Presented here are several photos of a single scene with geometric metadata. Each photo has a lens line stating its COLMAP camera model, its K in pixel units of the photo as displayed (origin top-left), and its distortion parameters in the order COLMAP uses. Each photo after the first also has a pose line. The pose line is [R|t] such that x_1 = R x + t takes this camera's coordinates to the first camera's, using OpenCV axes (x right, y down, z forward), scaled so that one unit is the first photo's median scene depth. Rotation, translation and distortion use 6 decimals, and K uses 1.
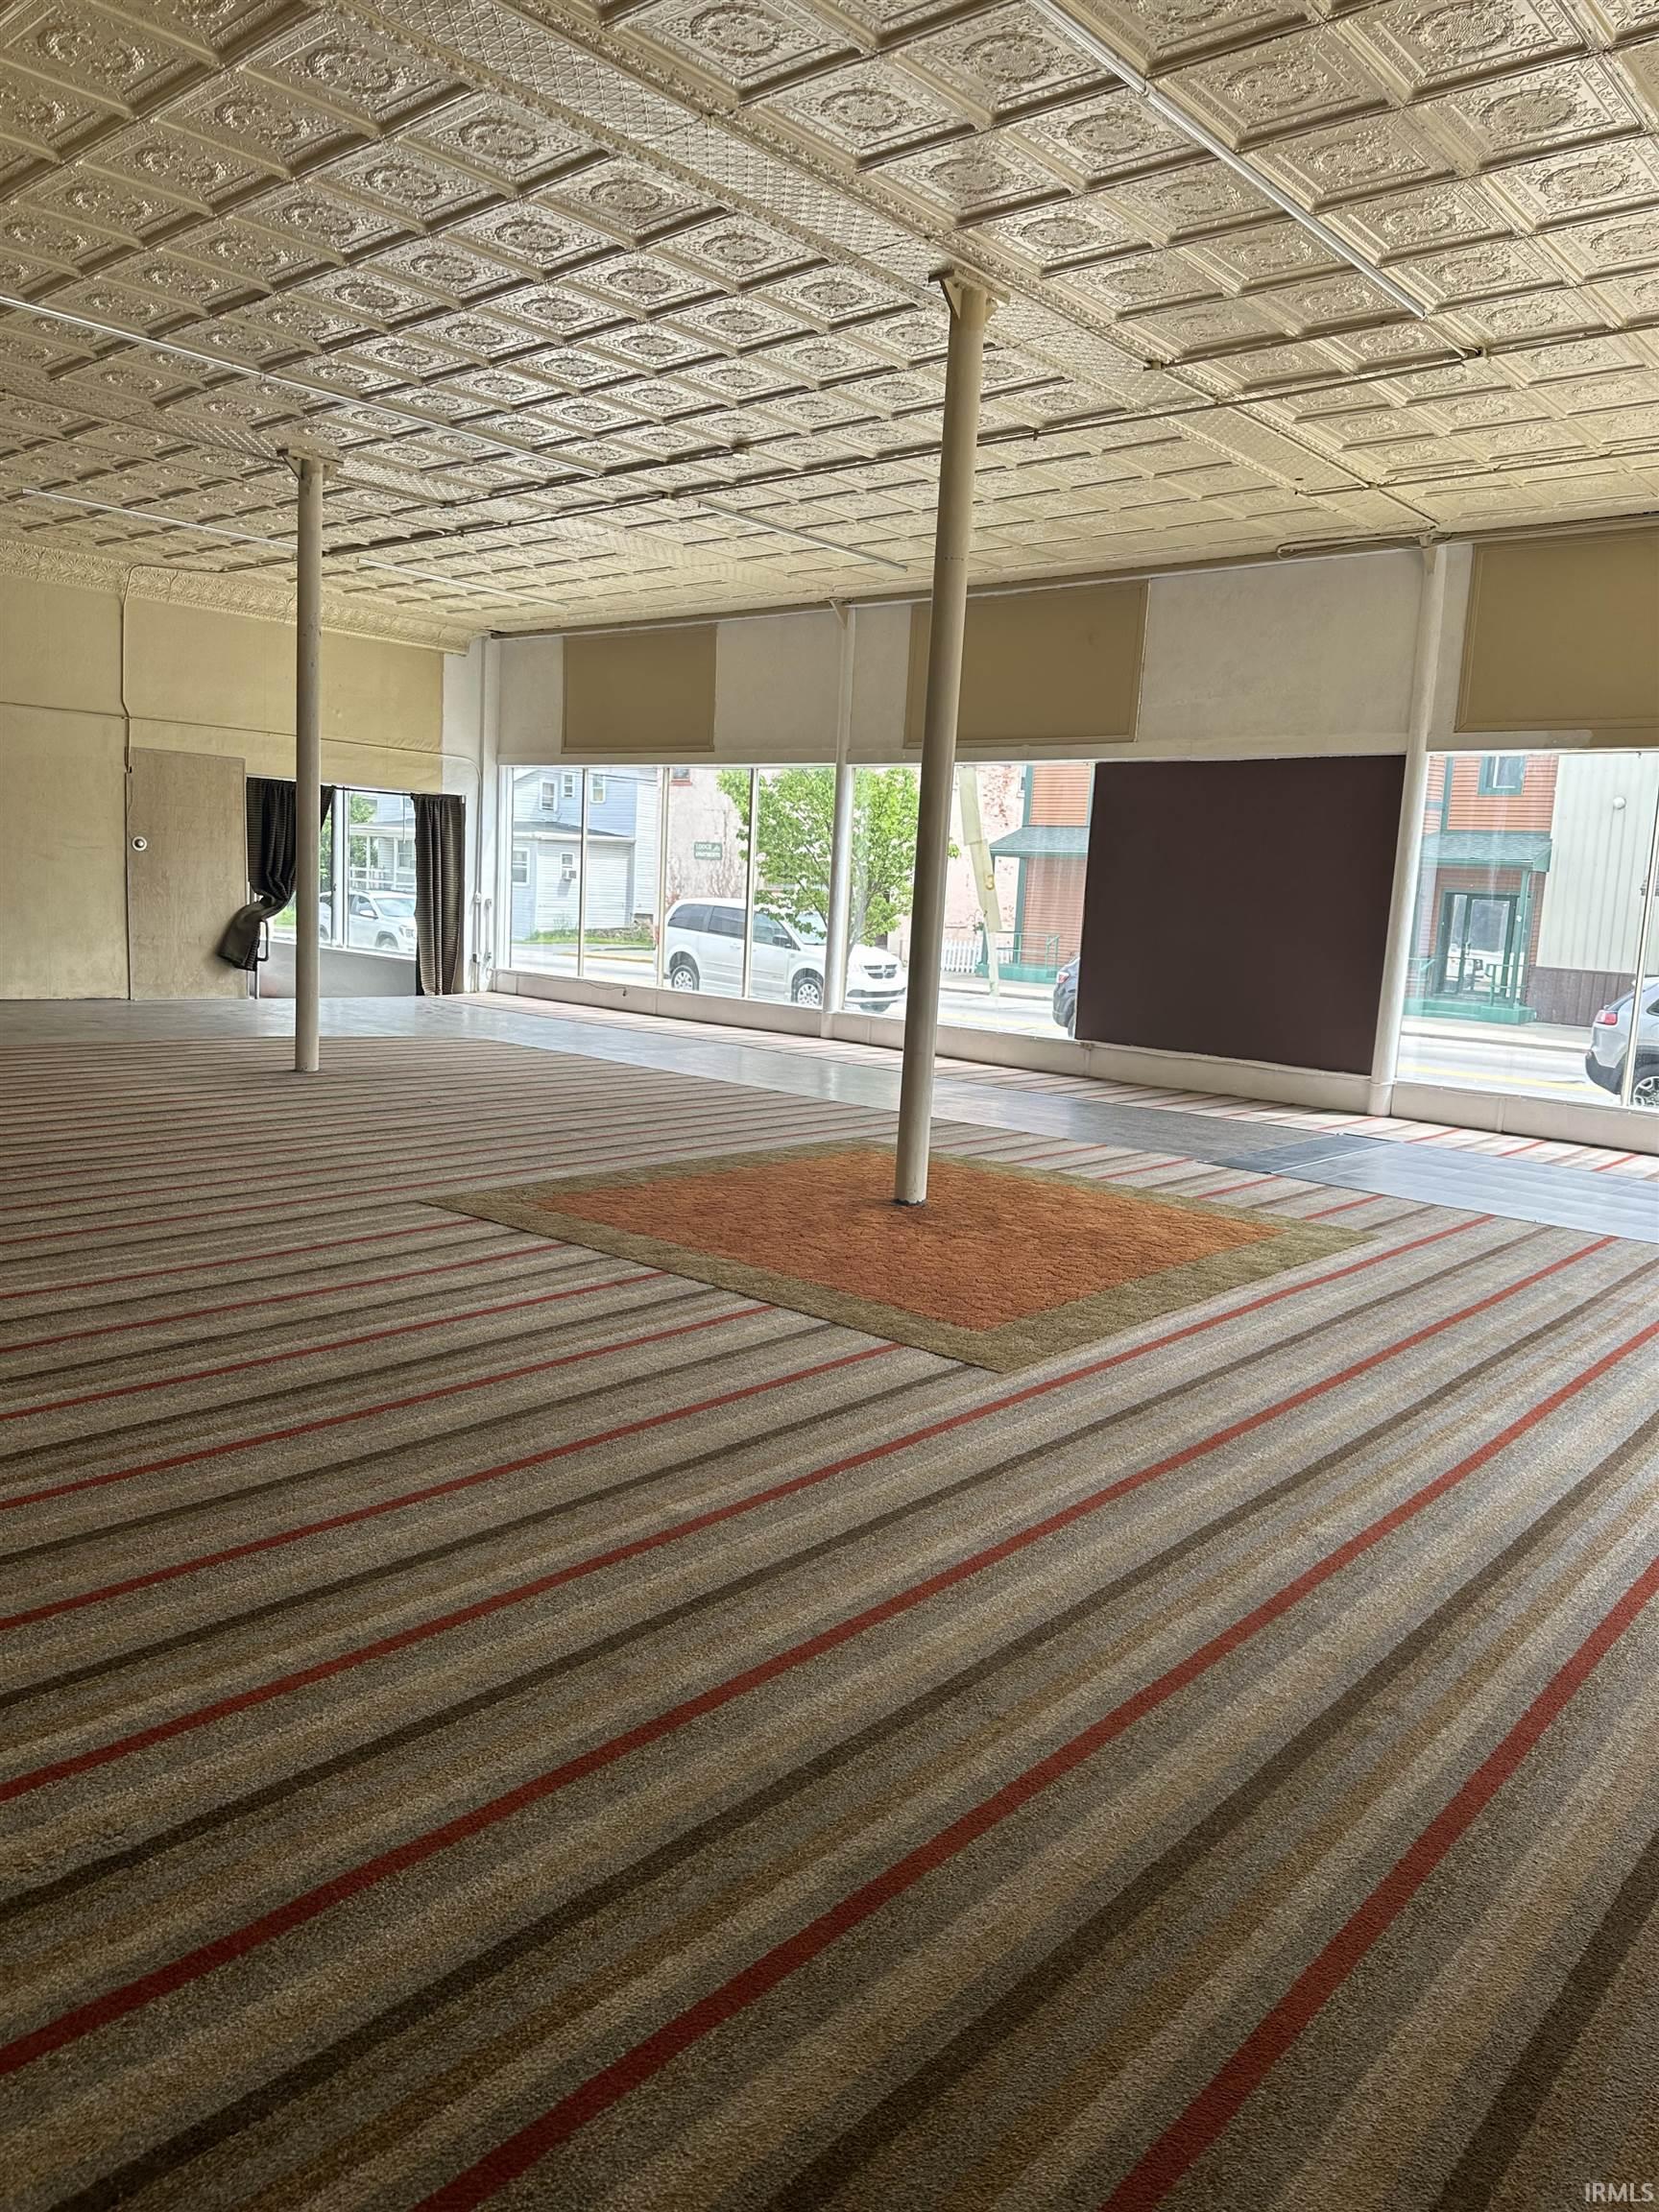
lens RADIAL K [[1534.9, 0, 843.8], [0, 1534.9, 1095.8], [0, 0, 1]] dist [0.152621, -0.278533]
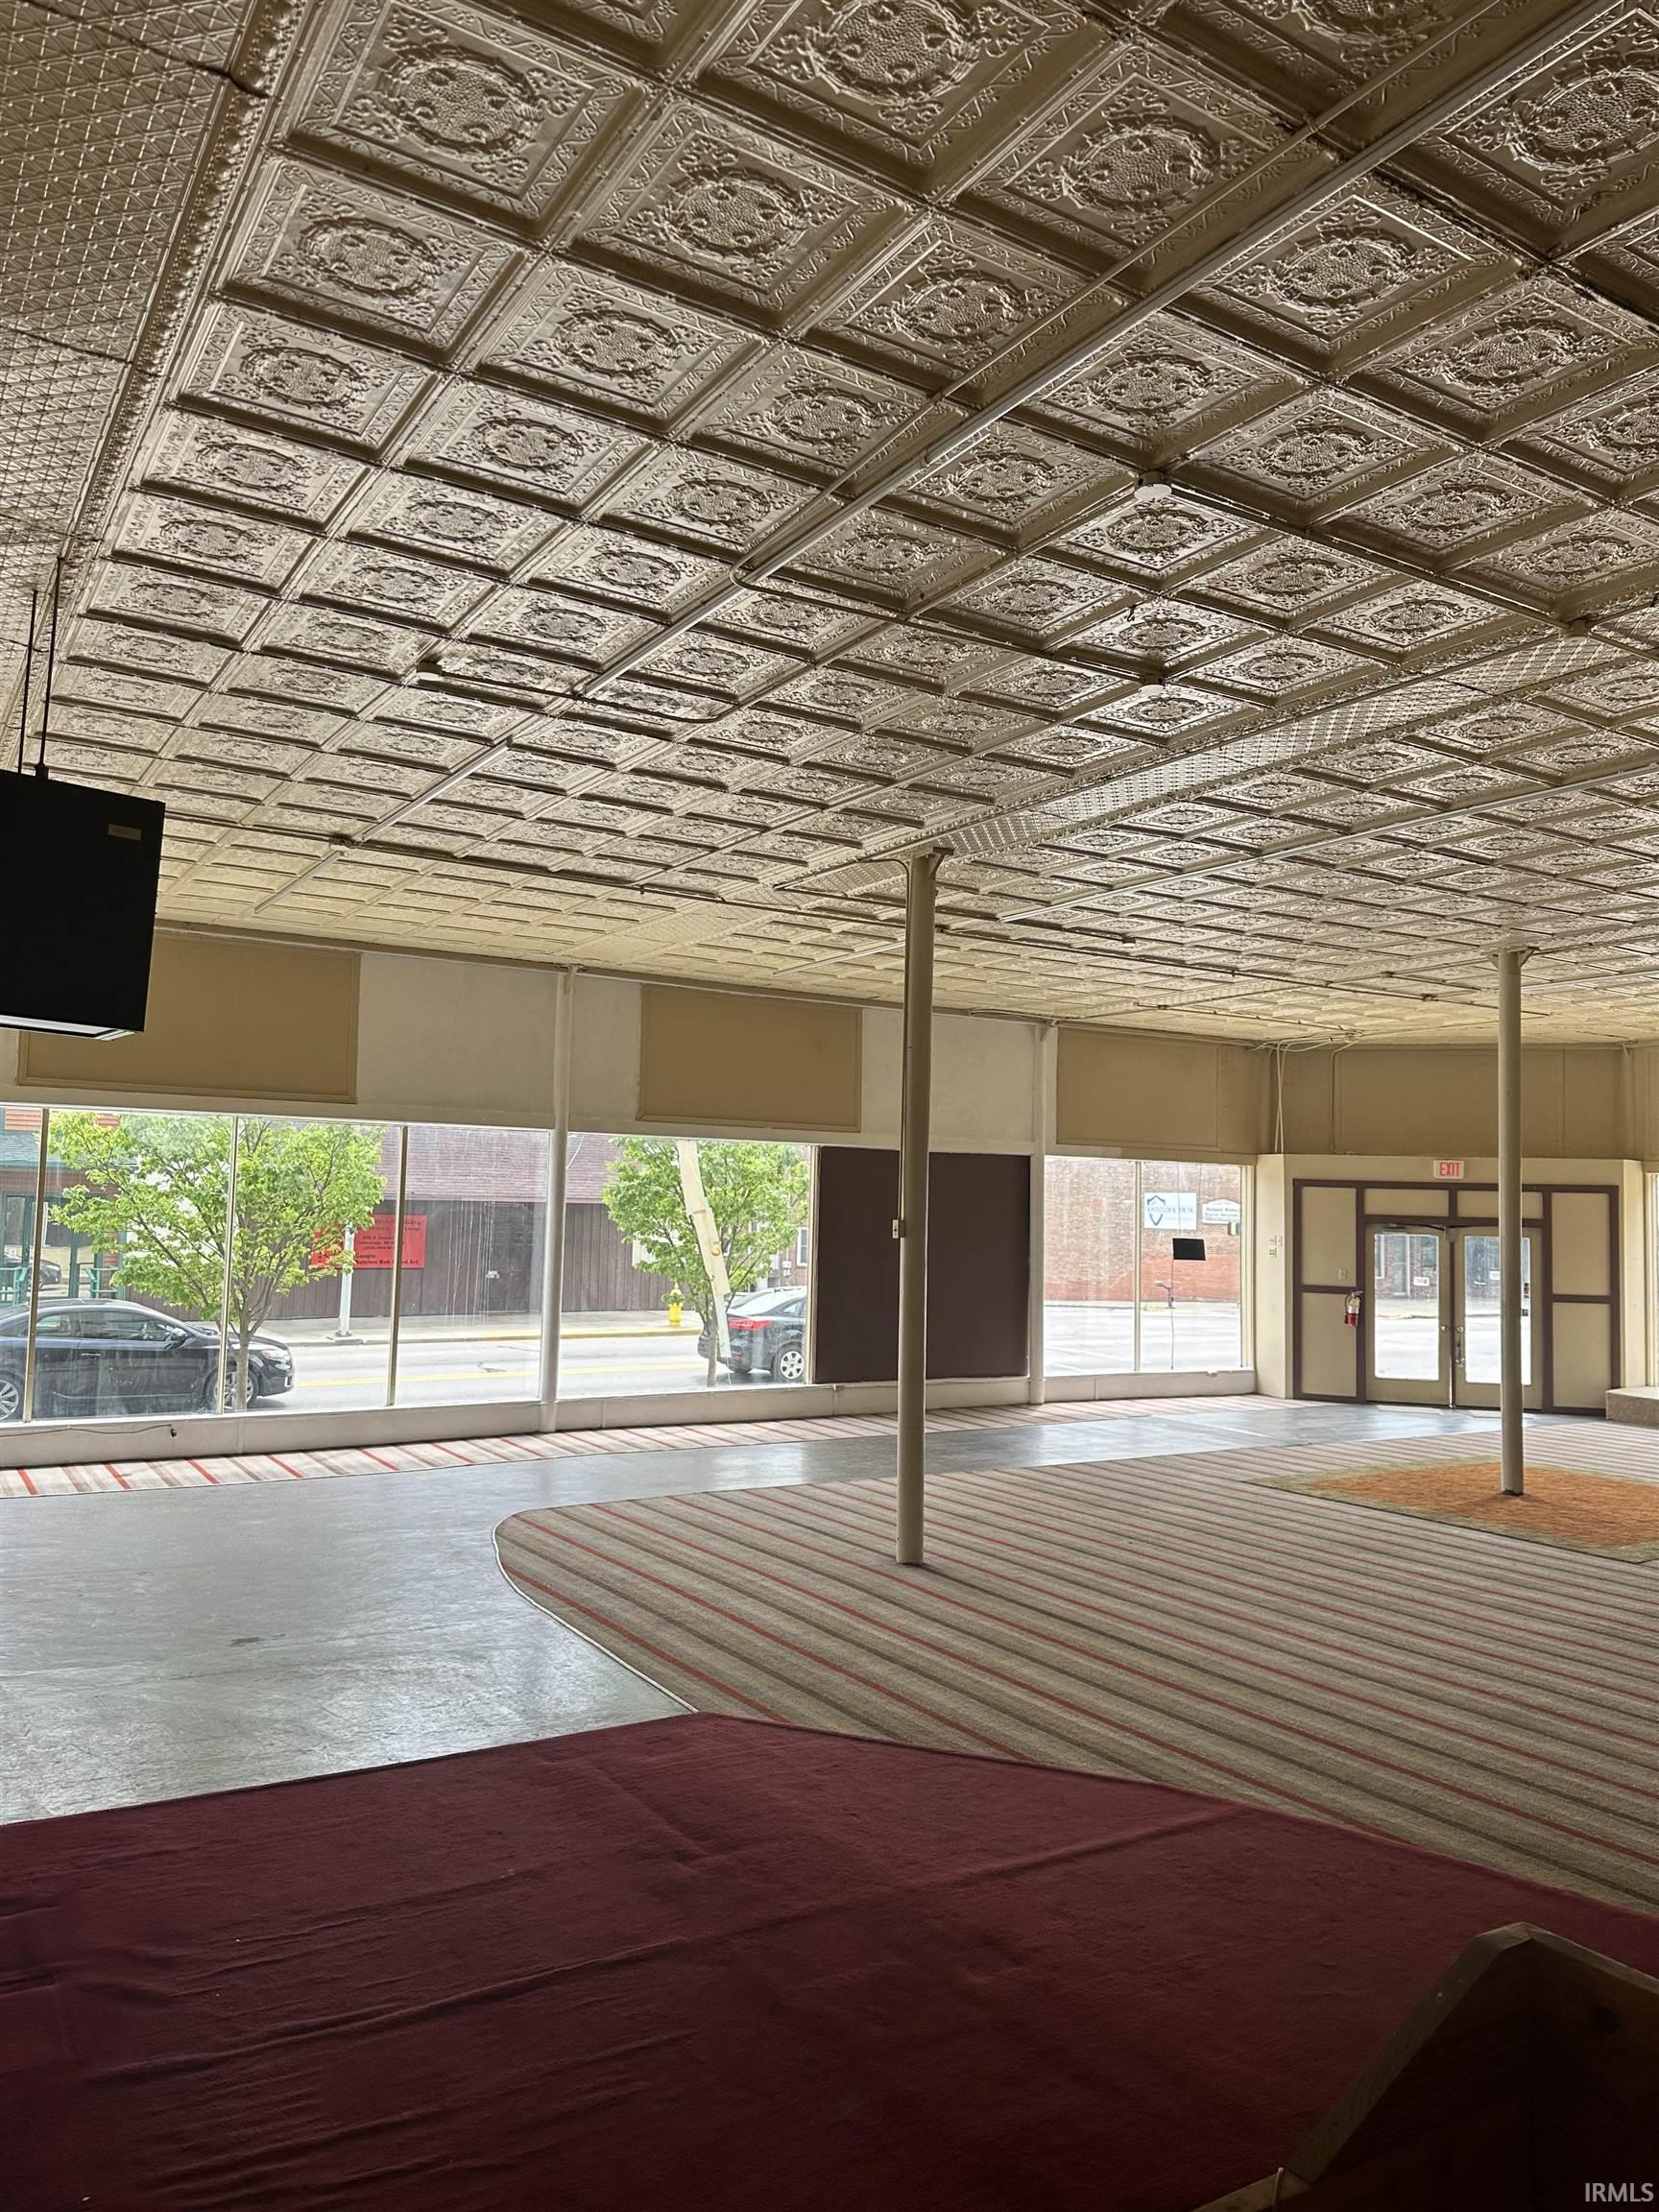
lens RADIAL K [[1533.6, 0, 839.2], [0, 1533.6, 1094.9], [0, 0, 1]] dist [0.145657, -0.277278]
pose [[0.281339, 0.022660, 0.959341, -1.860517], [0.121657, 0.990812, -0.059081, -0.360332], [-0.951865, 0.133332, 0.275998, 1.296973]]
